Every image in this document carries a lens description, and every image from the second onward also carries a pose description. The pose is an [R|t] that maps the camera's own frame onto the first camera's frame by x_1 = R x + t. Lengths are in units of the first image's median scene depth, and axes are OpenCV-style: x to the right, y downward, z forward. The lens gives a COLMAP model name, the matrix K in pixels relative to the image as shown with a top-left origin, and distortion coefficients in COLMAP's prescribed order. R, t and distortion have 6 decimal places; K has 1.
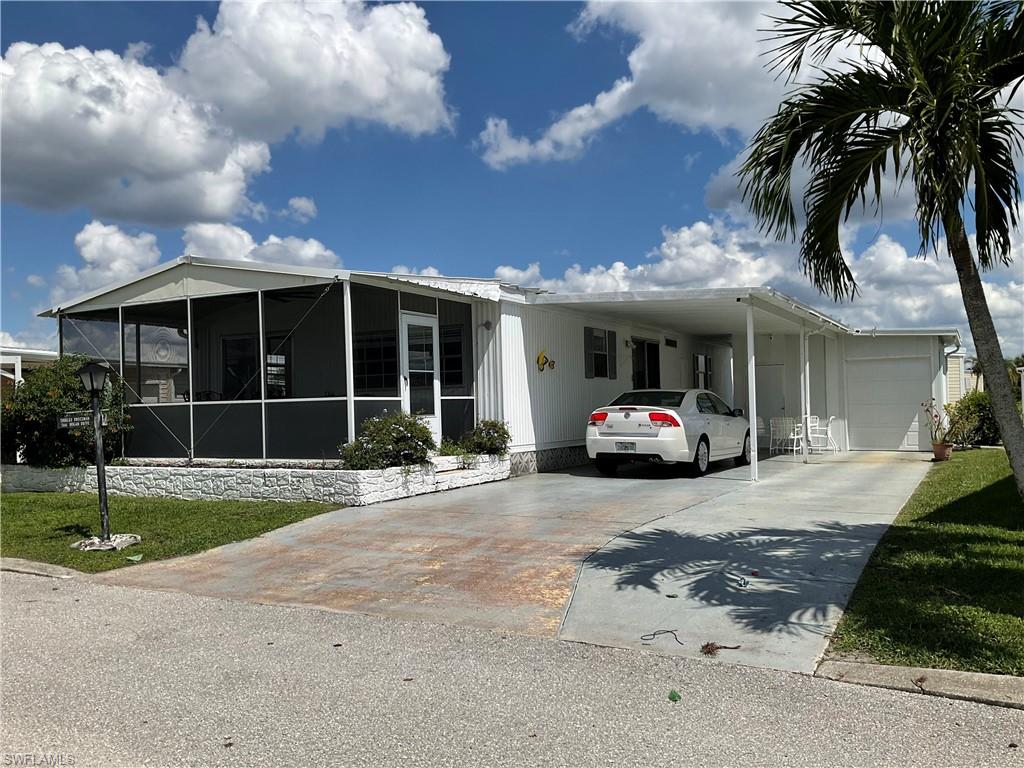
lens RADIAL K [[842.7, 0, 510.2], [0, 842.7, 390.9], [0, 0, 1]] dist [0.074675, -0.120390]
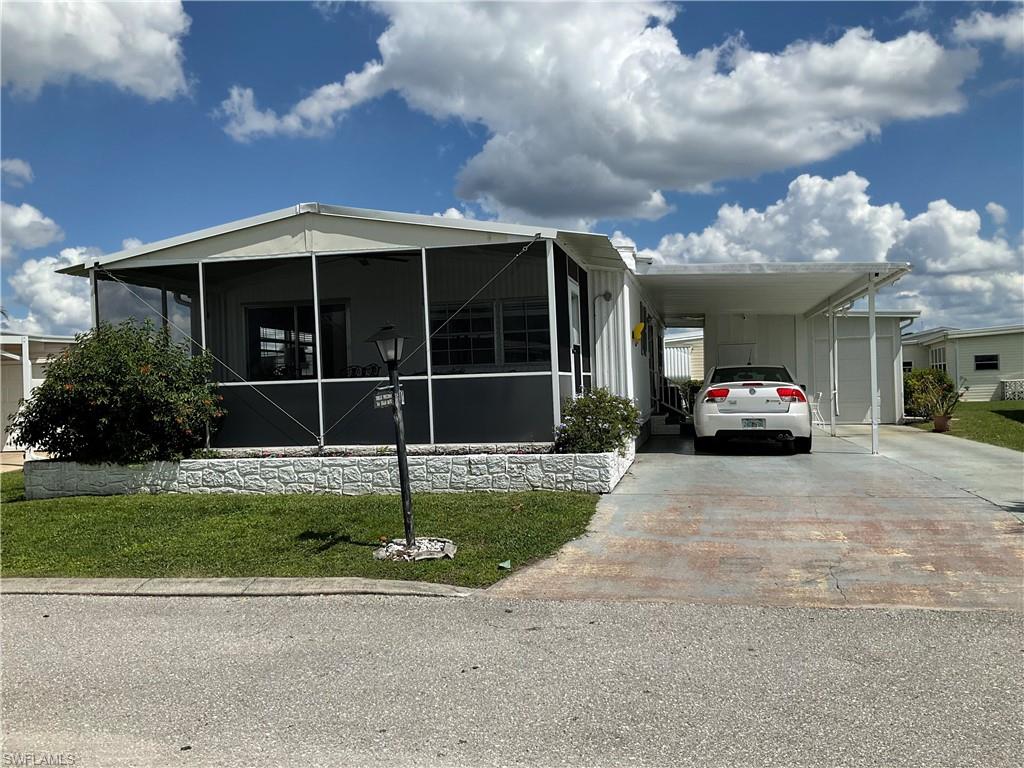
lens RADIAL K [[842.7, 0, 512.6], [0, 842.7, 382.9], [0, 0, 1]] dist [0.074675, -0.120390]
pose [[0.960075, -0.006427, 0.279667, -0.424152], [0.003732, 0.999941, 0.010167, 0.008954], [-0.279716, -0.008717, 0.960043, 0.144093]]
